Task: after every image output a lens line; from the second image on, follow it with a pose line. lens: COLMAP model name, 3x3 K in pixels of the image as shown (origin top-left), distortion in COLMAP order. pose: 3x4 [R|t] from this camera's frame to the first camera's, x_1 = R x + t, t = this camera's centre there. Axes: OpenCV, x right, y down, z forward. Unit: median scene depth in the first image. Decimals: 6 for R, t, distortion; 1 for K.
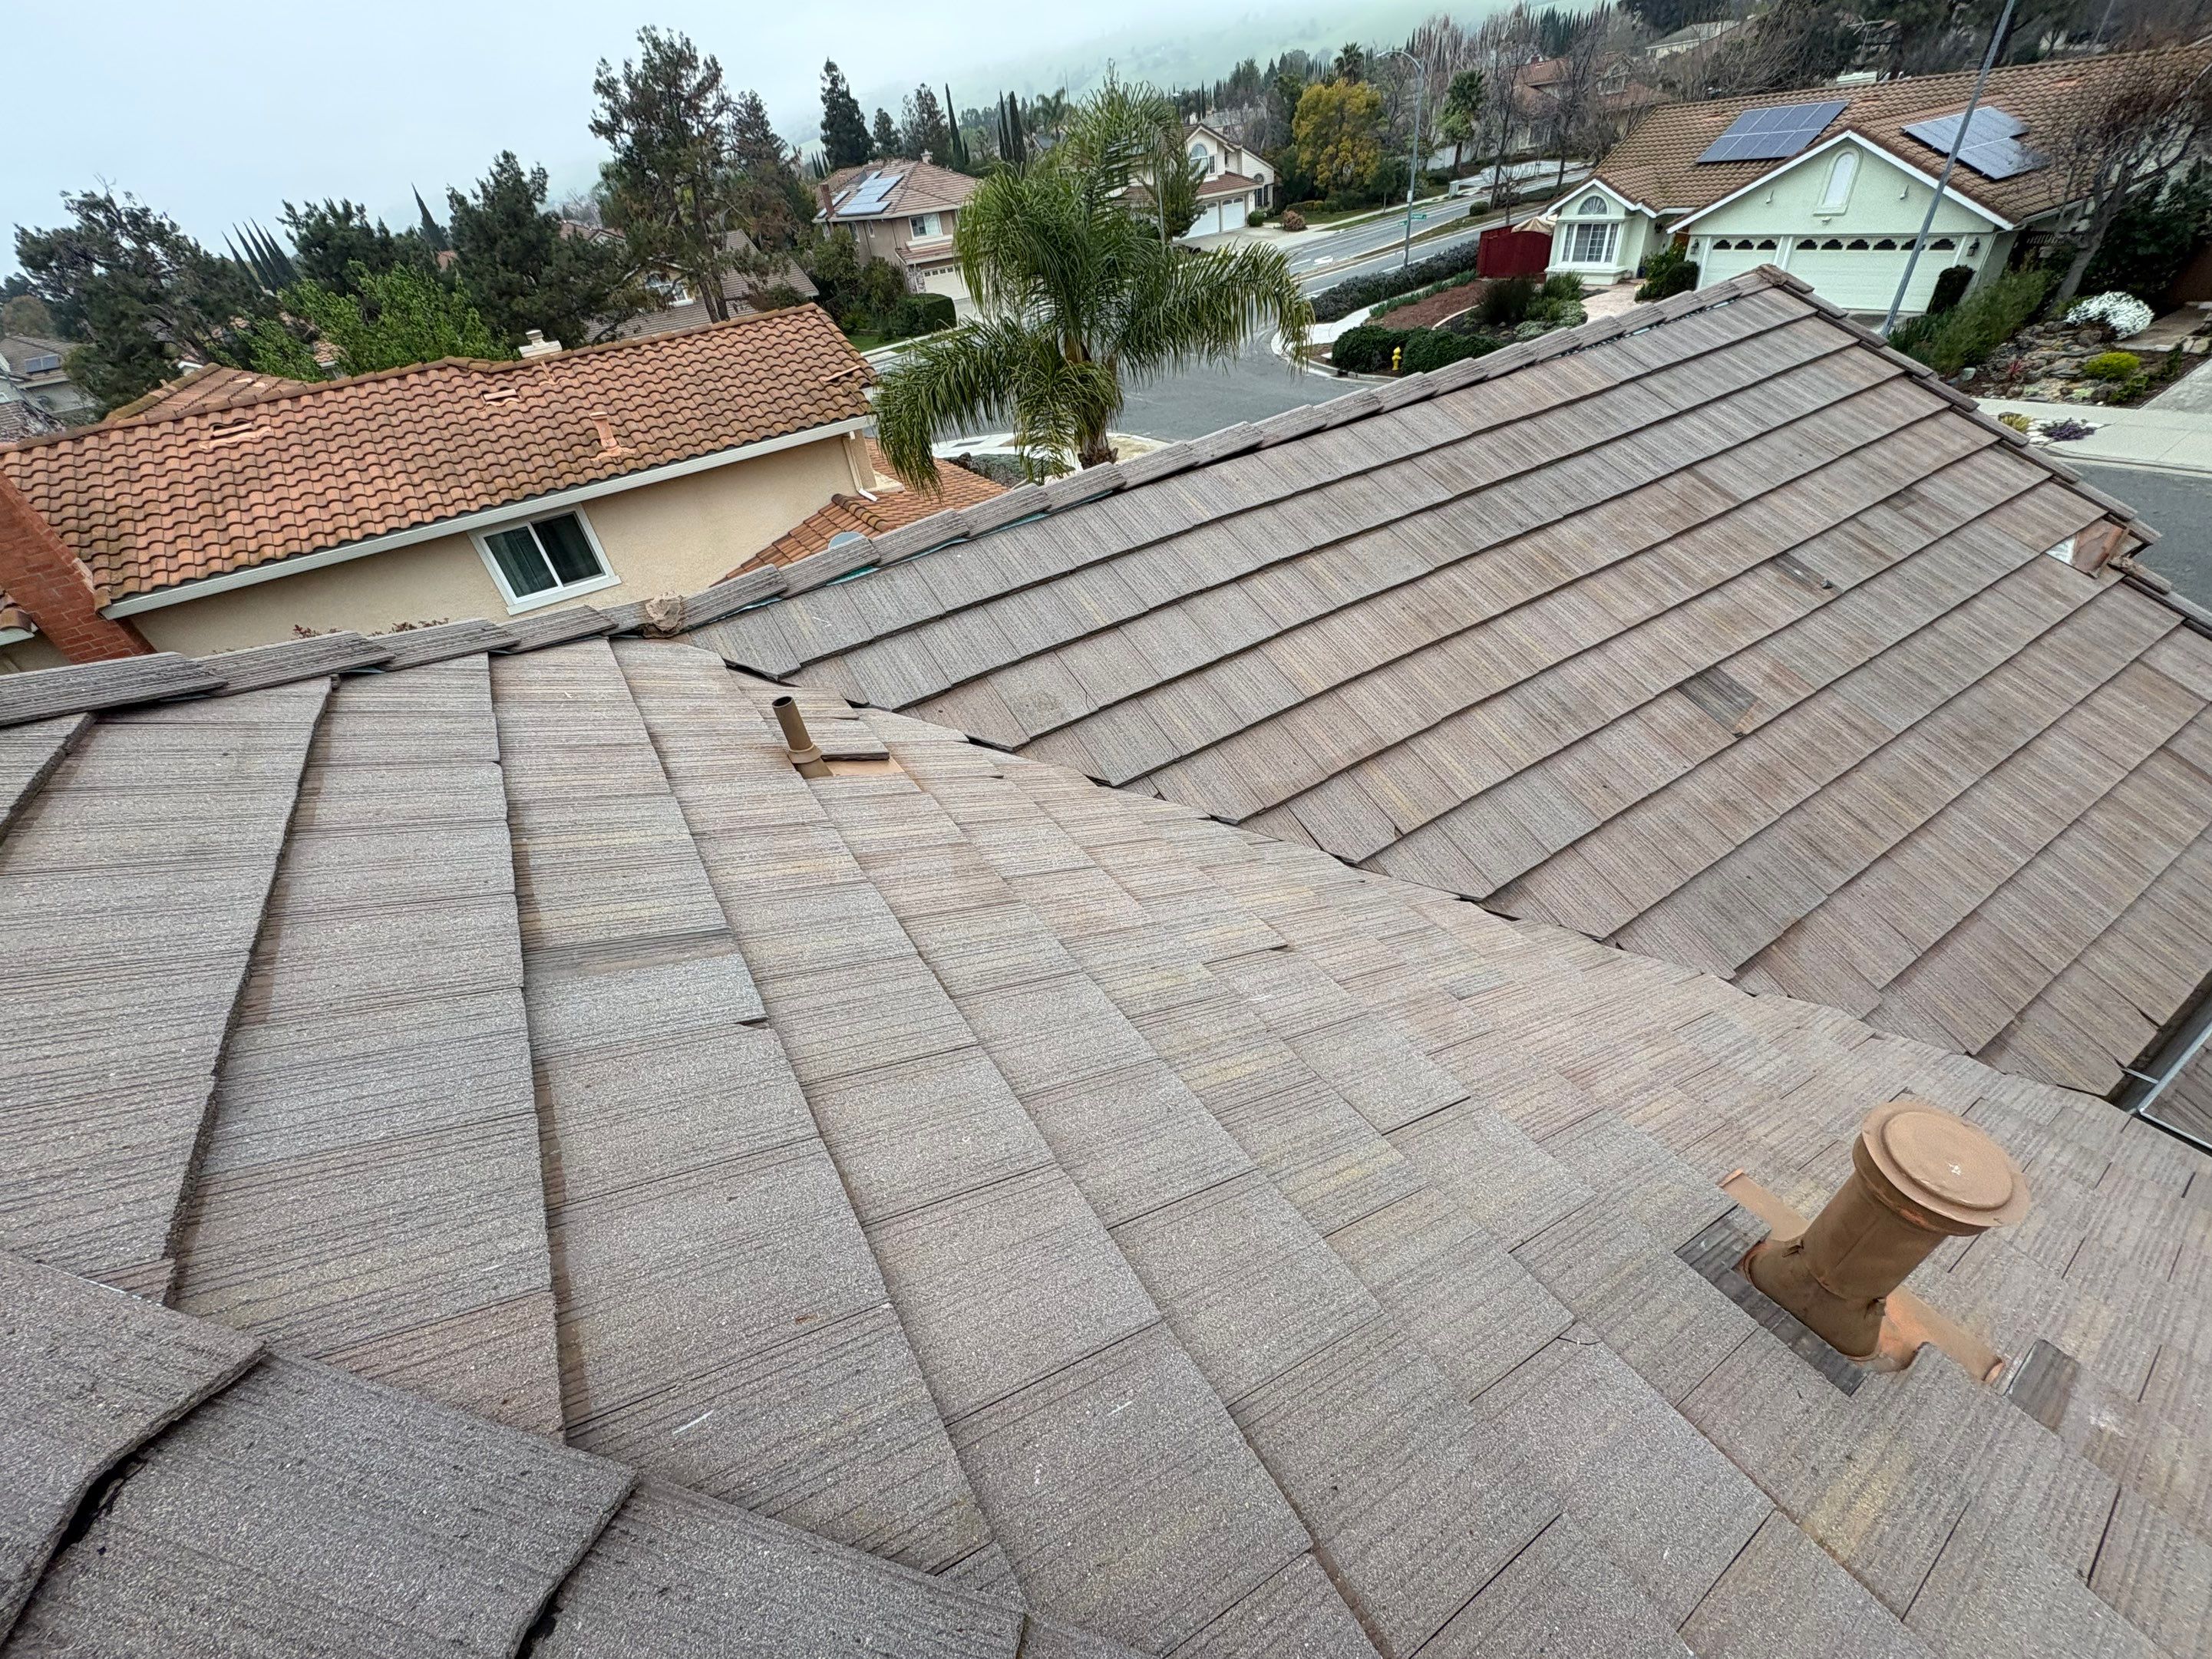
lens RADIAL K [[879.5, 0, 1106.0], [0, 879.5, 829.5], [0, 0, 1]] dist [-0.000039, -0.000266]
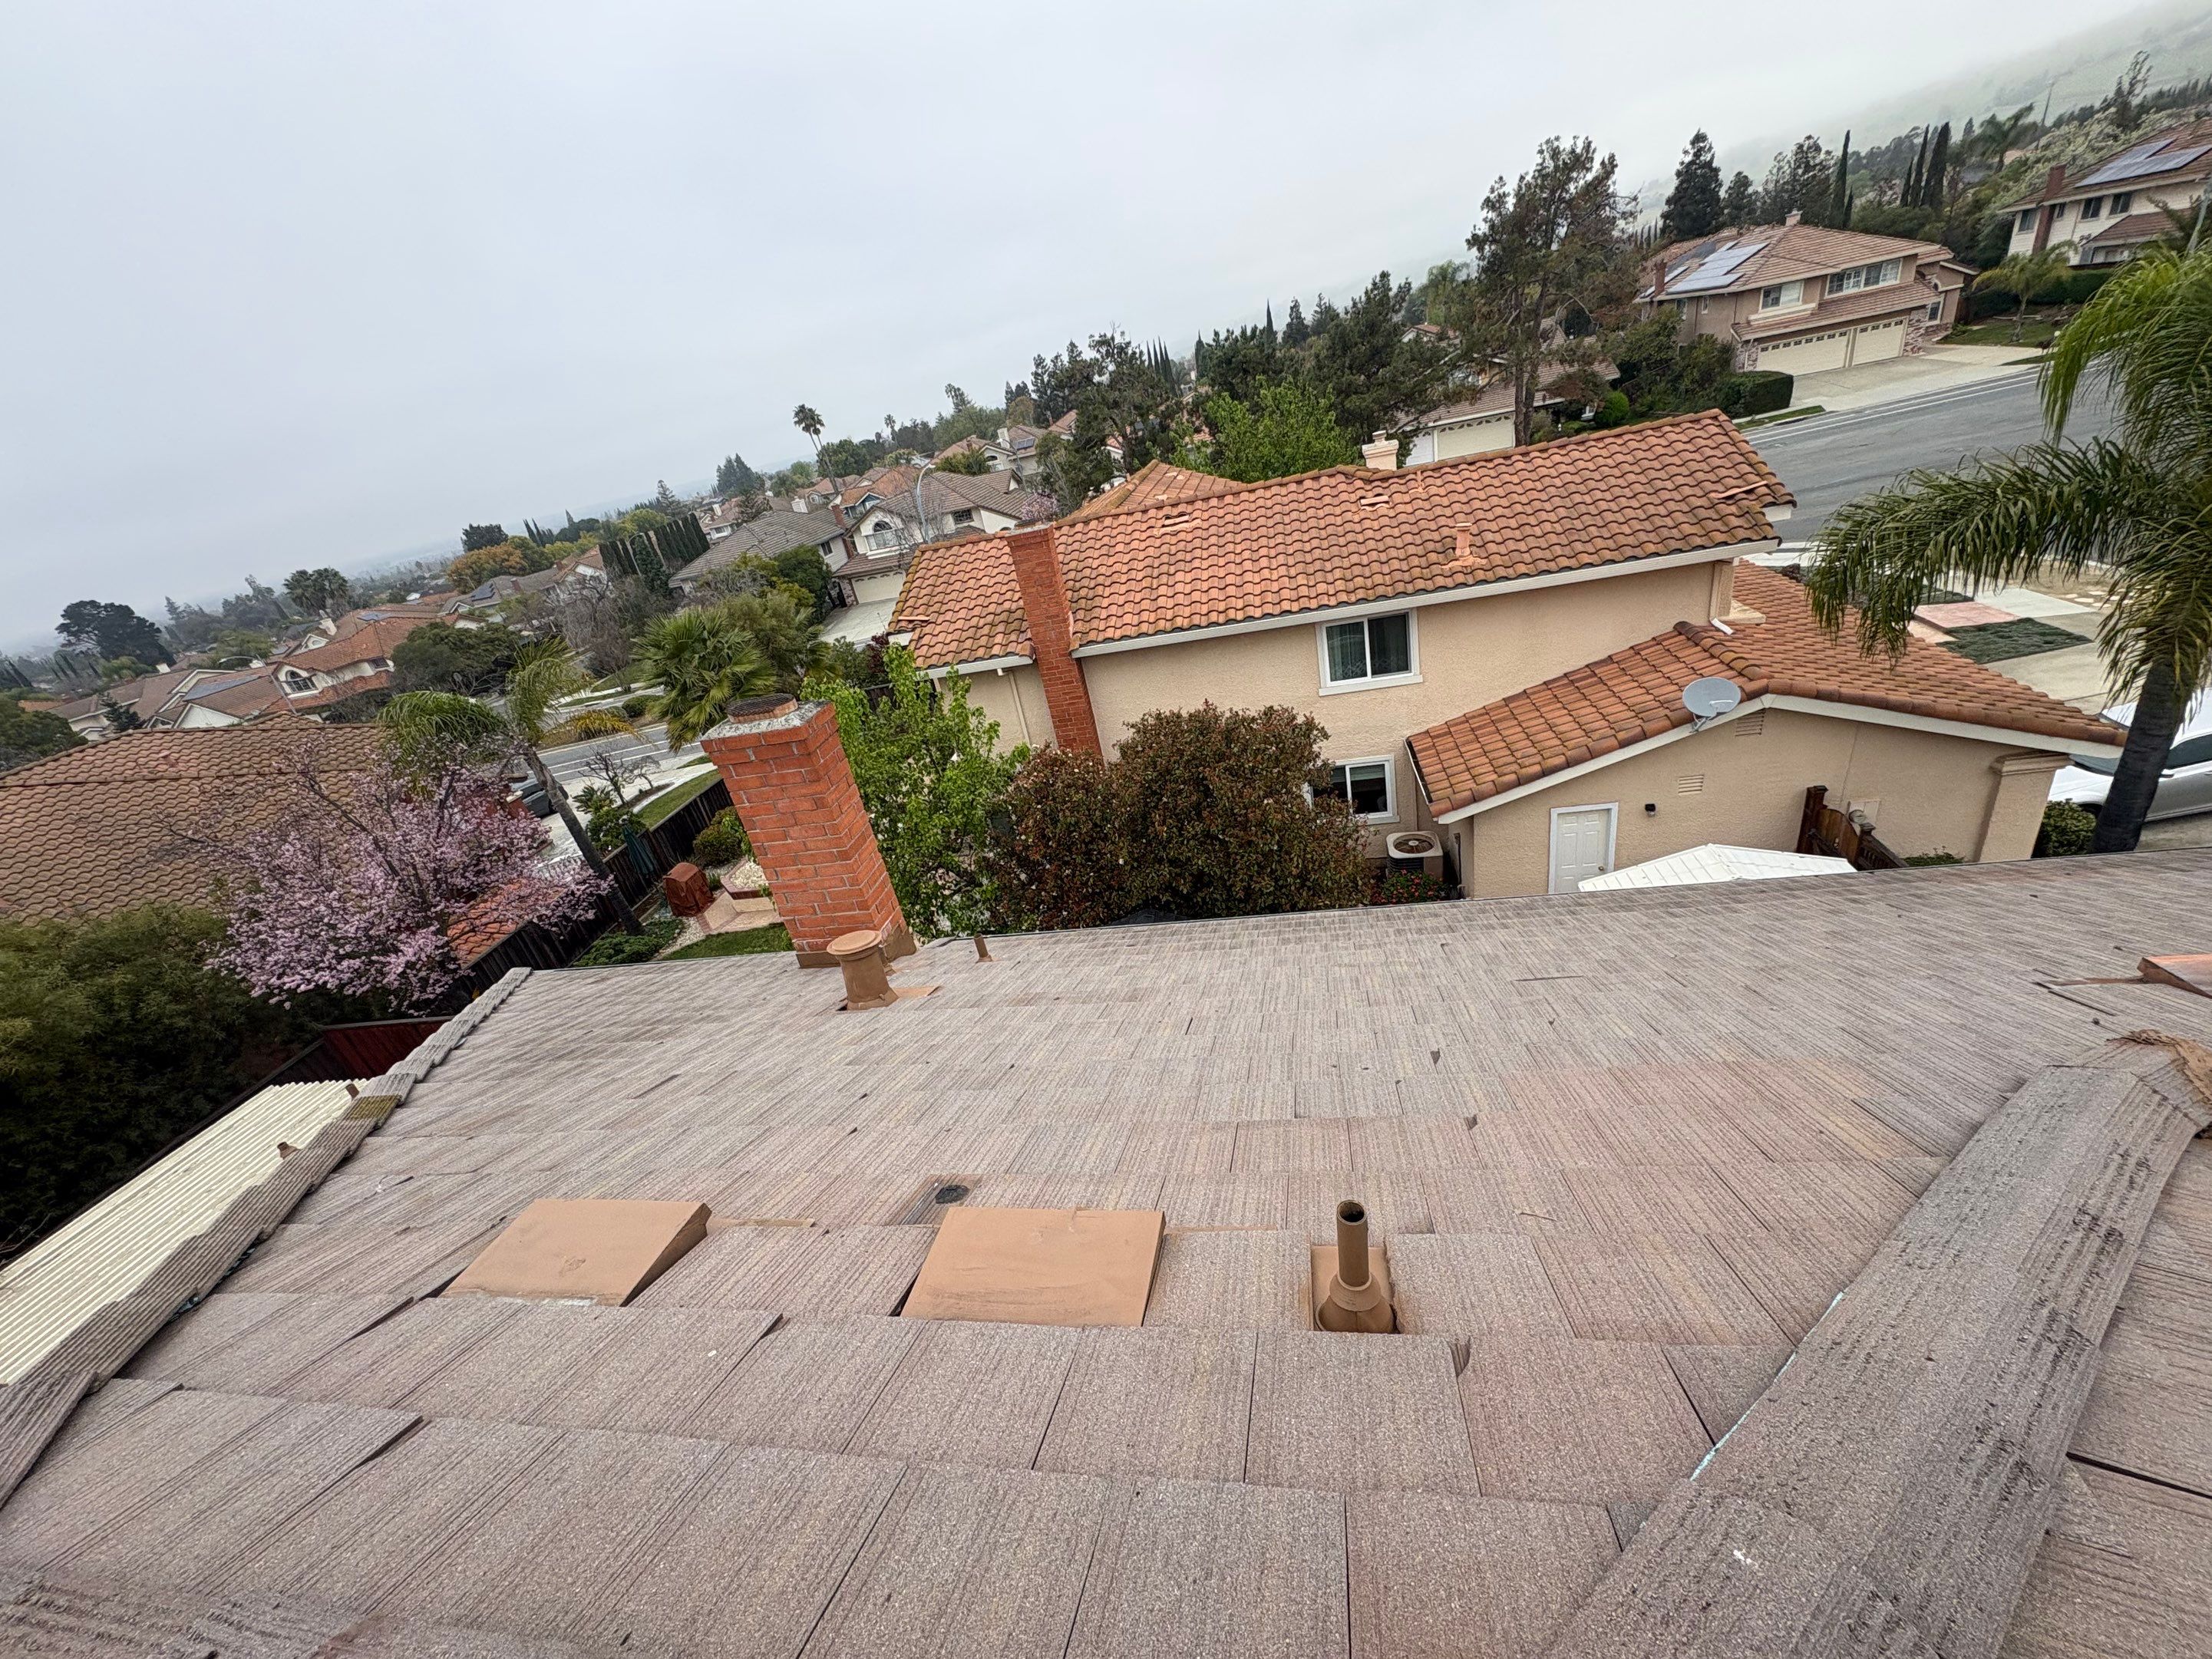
lens RADIAL K [[879.5, 0, 1106.0], [0, 879.5, 829.5], [0, 0, 1]] dist [-0.000039, -0.000266]
pose [[0.750094, 0.269623, -0.603873, -0.168588], [-0.310566, 0.949780, 0.038301, -0.044586], [0.583874, 0.158813, 0.796160, 0.001343]]
